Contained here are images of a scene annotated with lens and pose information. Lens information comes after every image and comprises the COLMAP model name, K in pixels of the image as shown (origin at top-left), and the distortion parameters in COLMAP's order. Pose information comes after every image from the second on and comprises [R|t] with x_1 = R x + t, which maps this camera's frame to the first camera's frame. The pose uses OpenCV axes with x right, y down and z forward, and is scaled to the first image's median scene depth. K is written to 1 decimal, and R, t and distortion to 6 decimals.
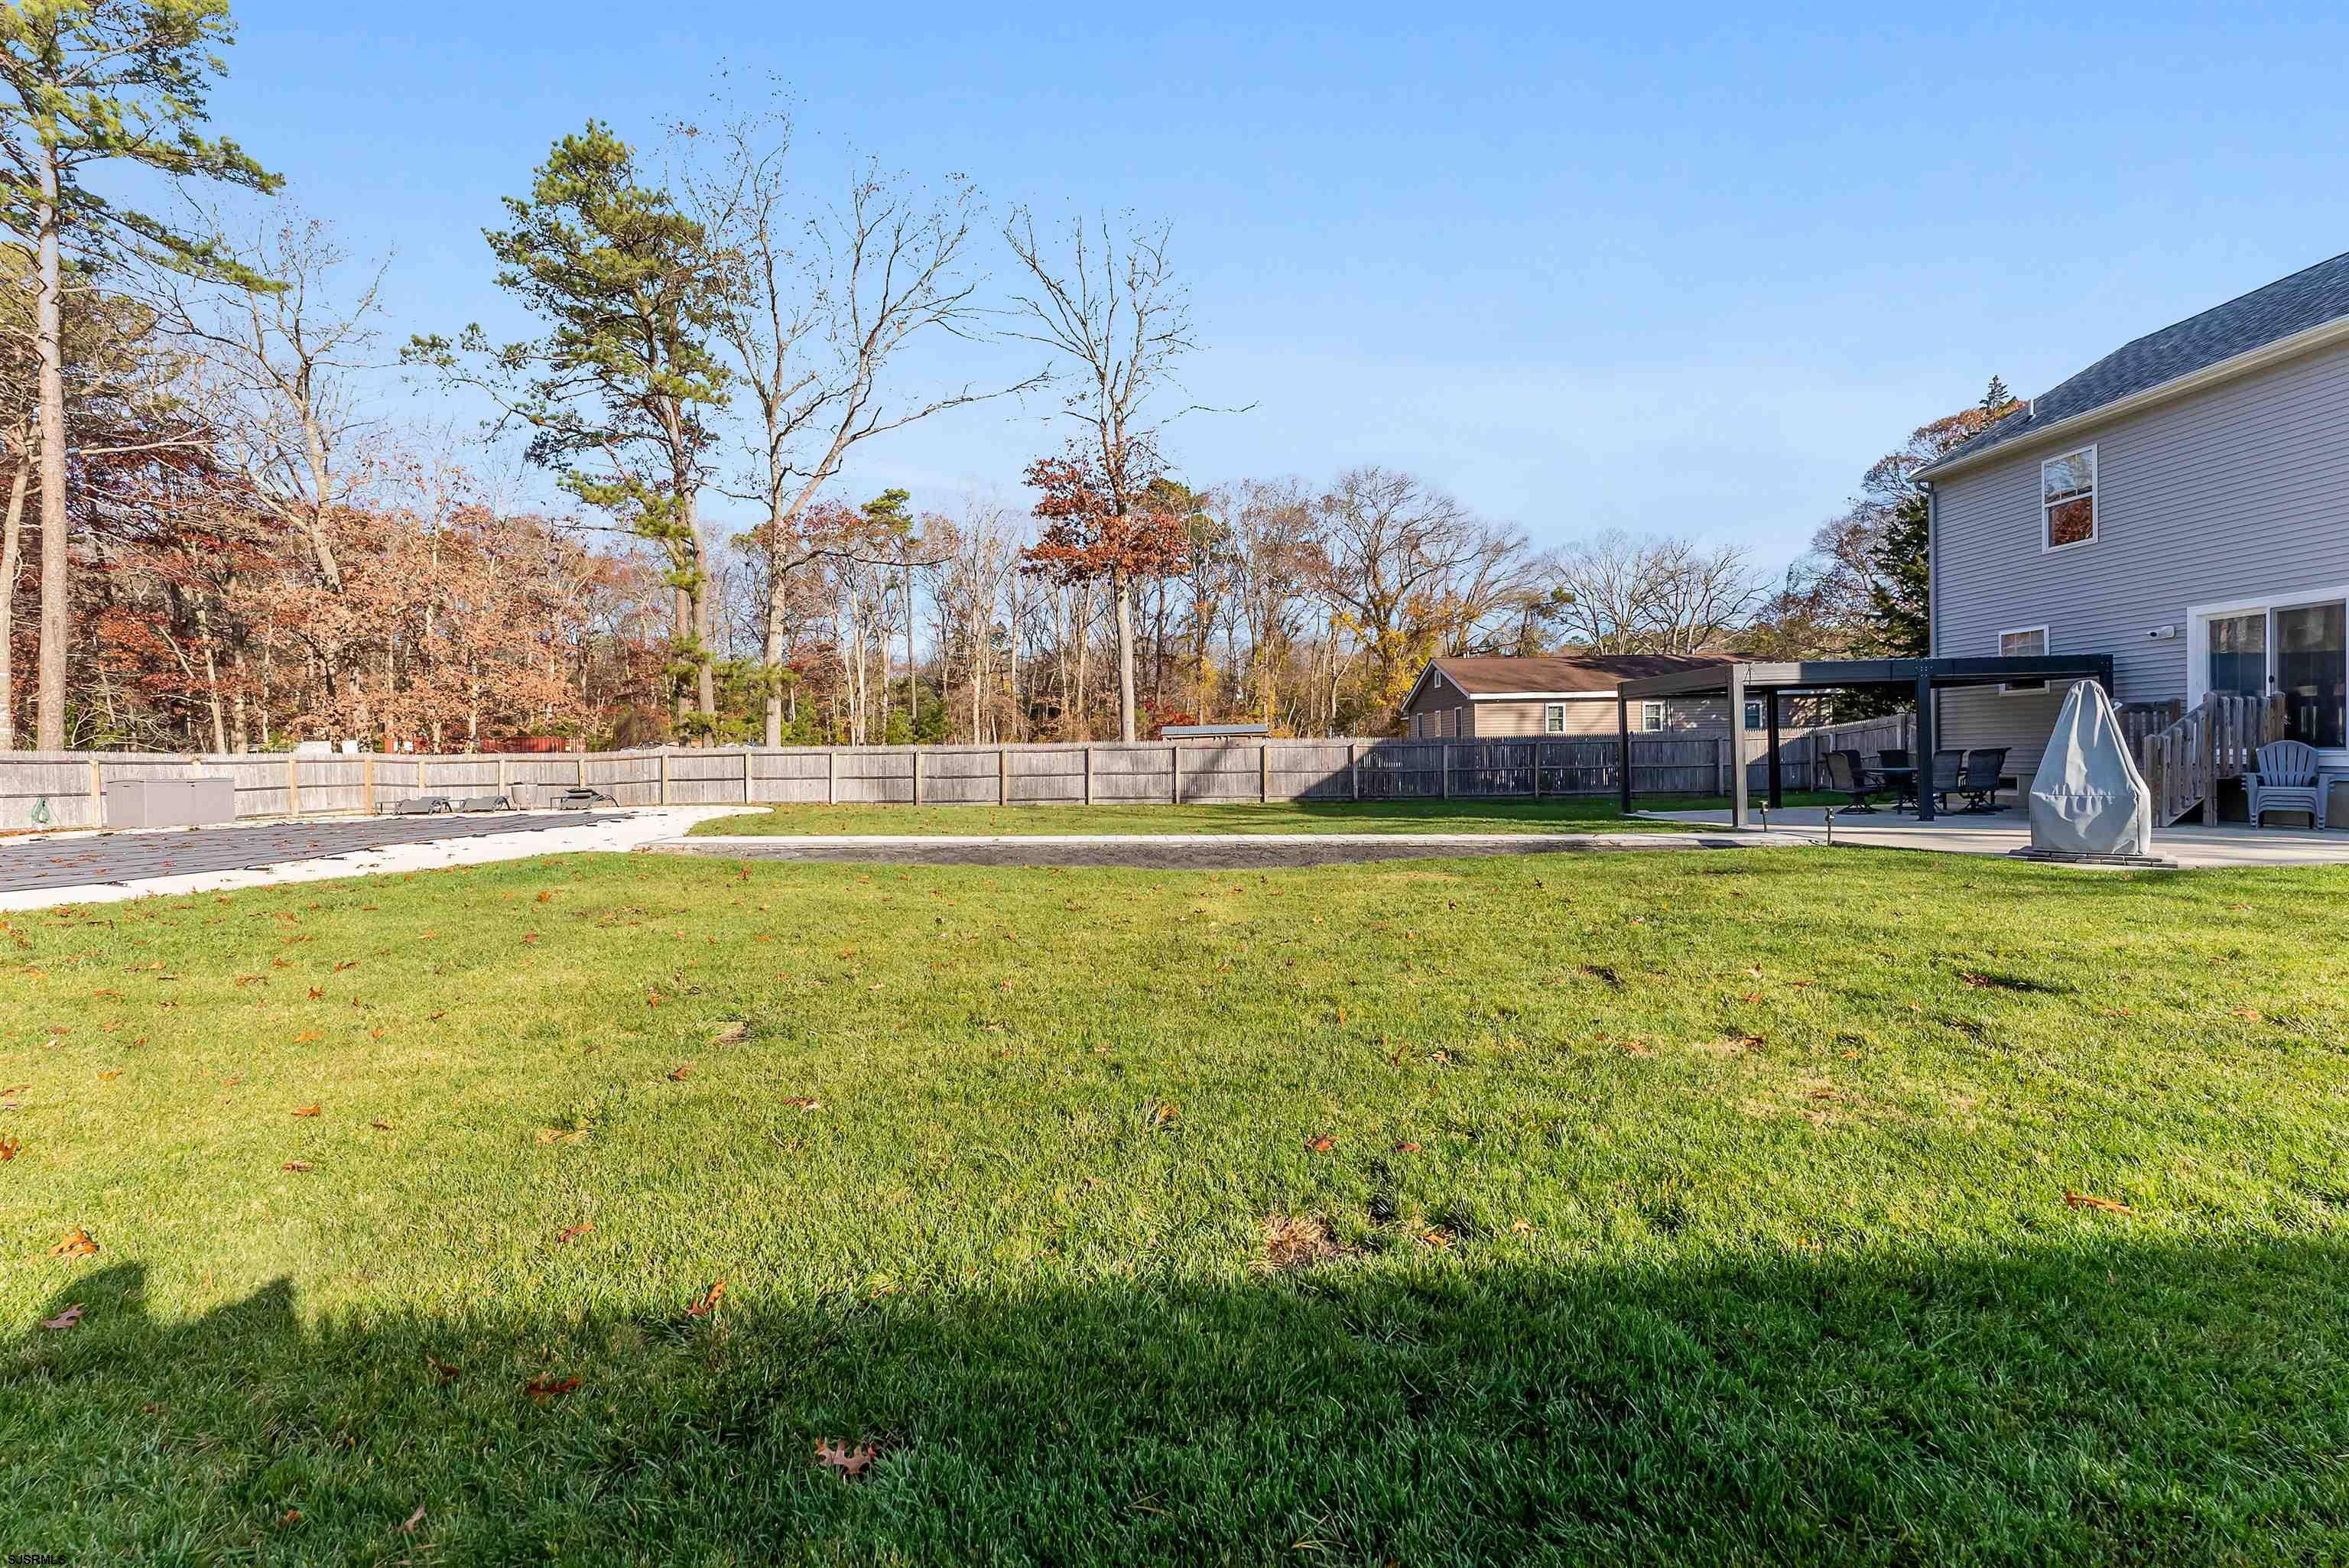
lens RADIAL K [[956.7, 0, 1166.5], [0, 956.7, 768.2], [0, 0, 1]] dist [-0.002126, 0.000106]
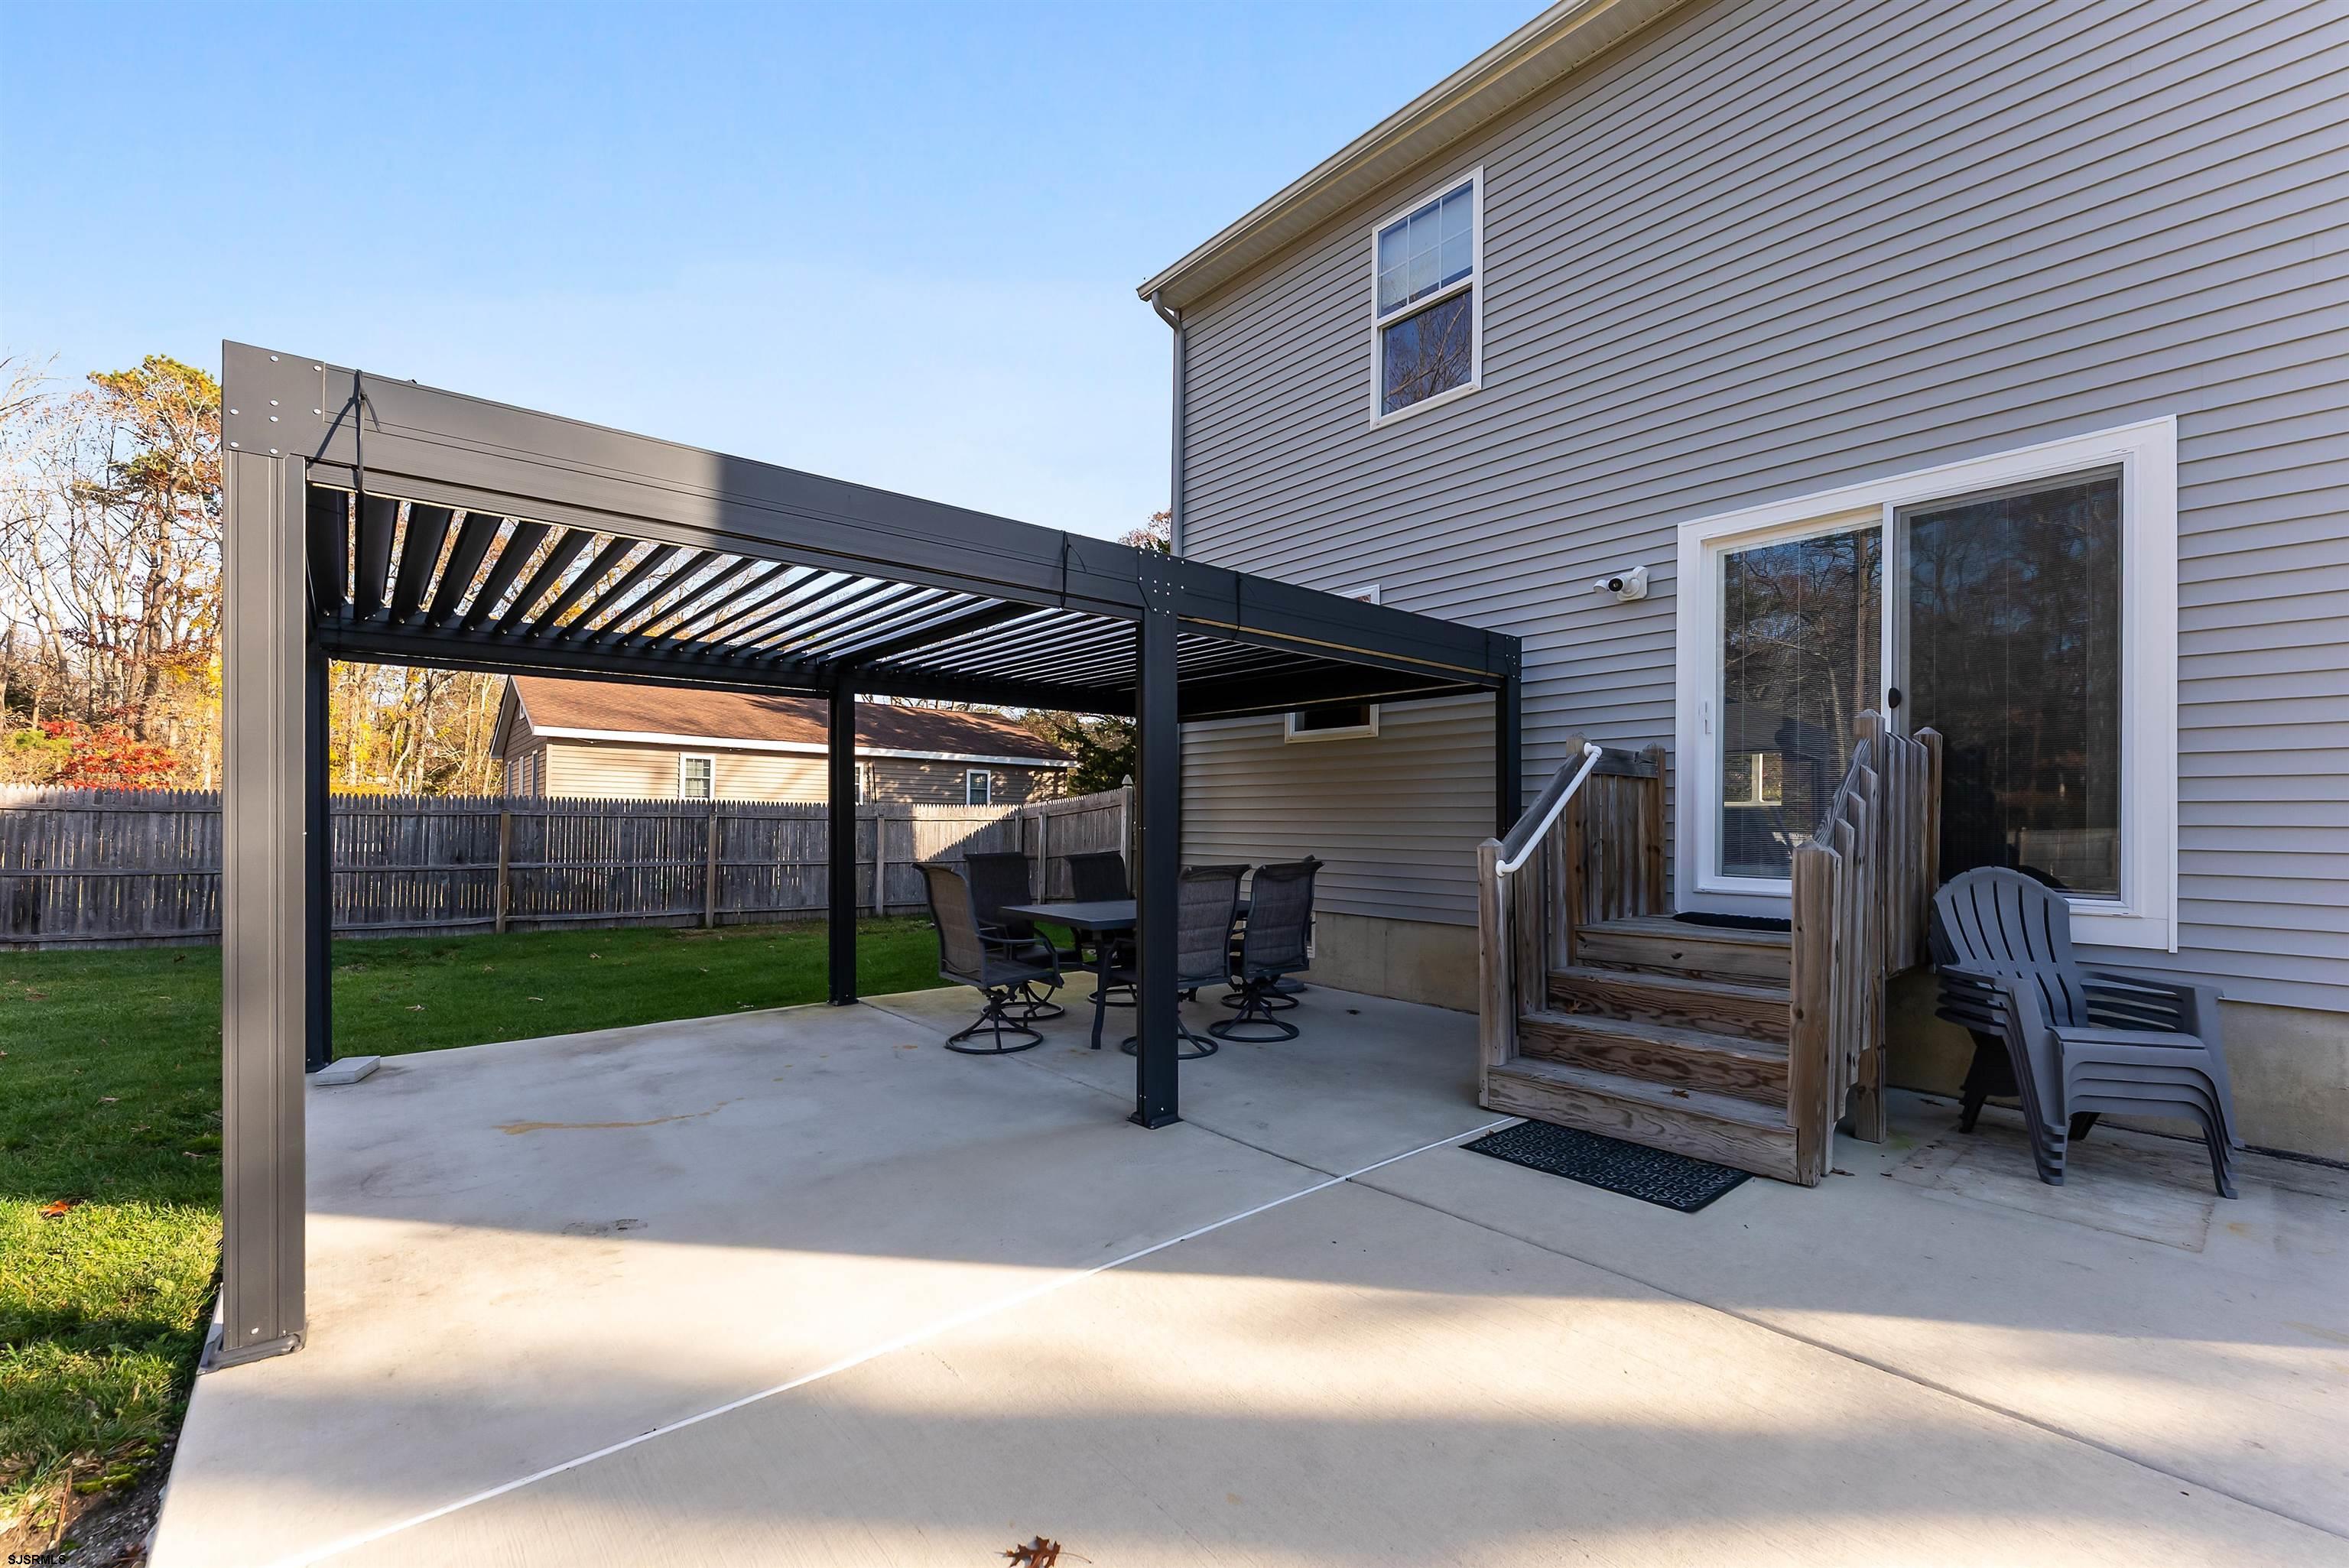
lens RADIAL K [[956.7, 0, 1184.0], [0, 956.7, 811.7], [0, 0, 1]] dist [-0.002126, 0.000106]
pose [[0.765635, 0.036319, 0.642249, 0.337568], [-0.014690, 0.999132, -0.038989, -0.014474], [-0.643107, 0.020417, 0.765504, 0.426514]]
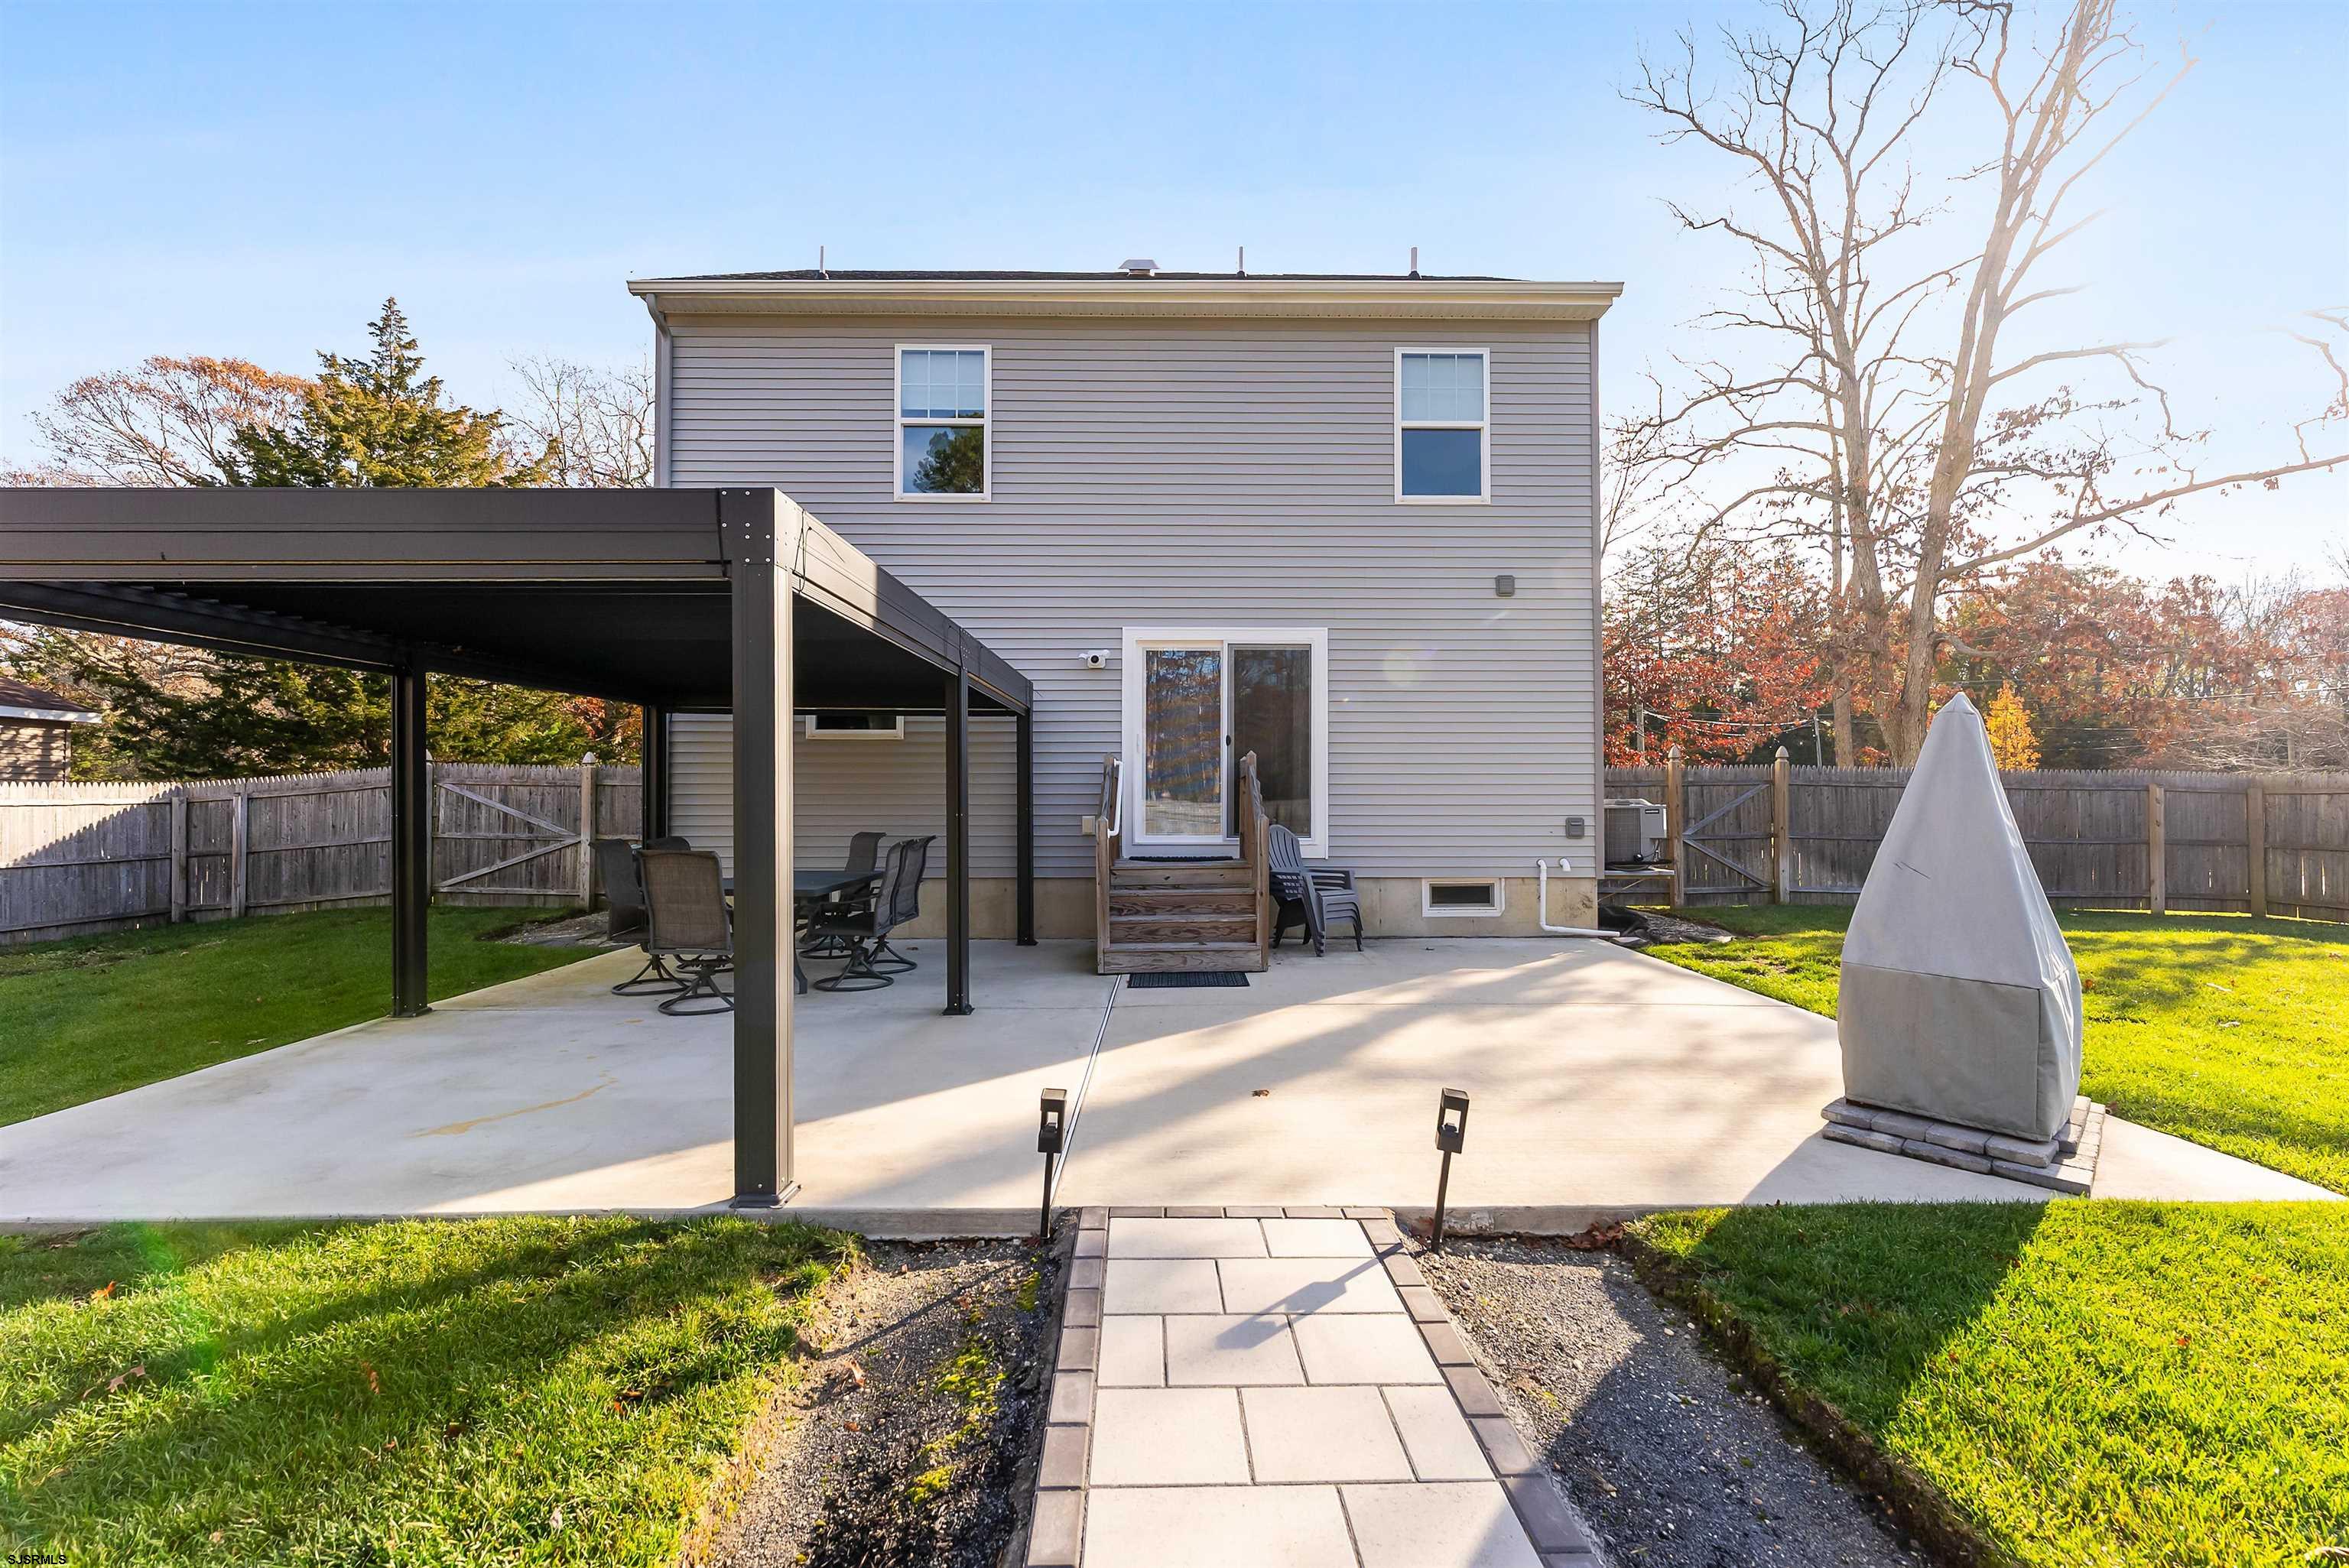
lens RADIAL K [[956.7, 0, 1179.0], [0, 956.7, 790.6], [0, 0, 1]] dist [-0.002126, 0.000106]
pose [[0.001213, 0.030539, 0.999533, 0.202137], [0.017075, 0.999387, -0.030556, -0.015788], [-0.999853, 0.017104, 0.000691, 0.495569]]
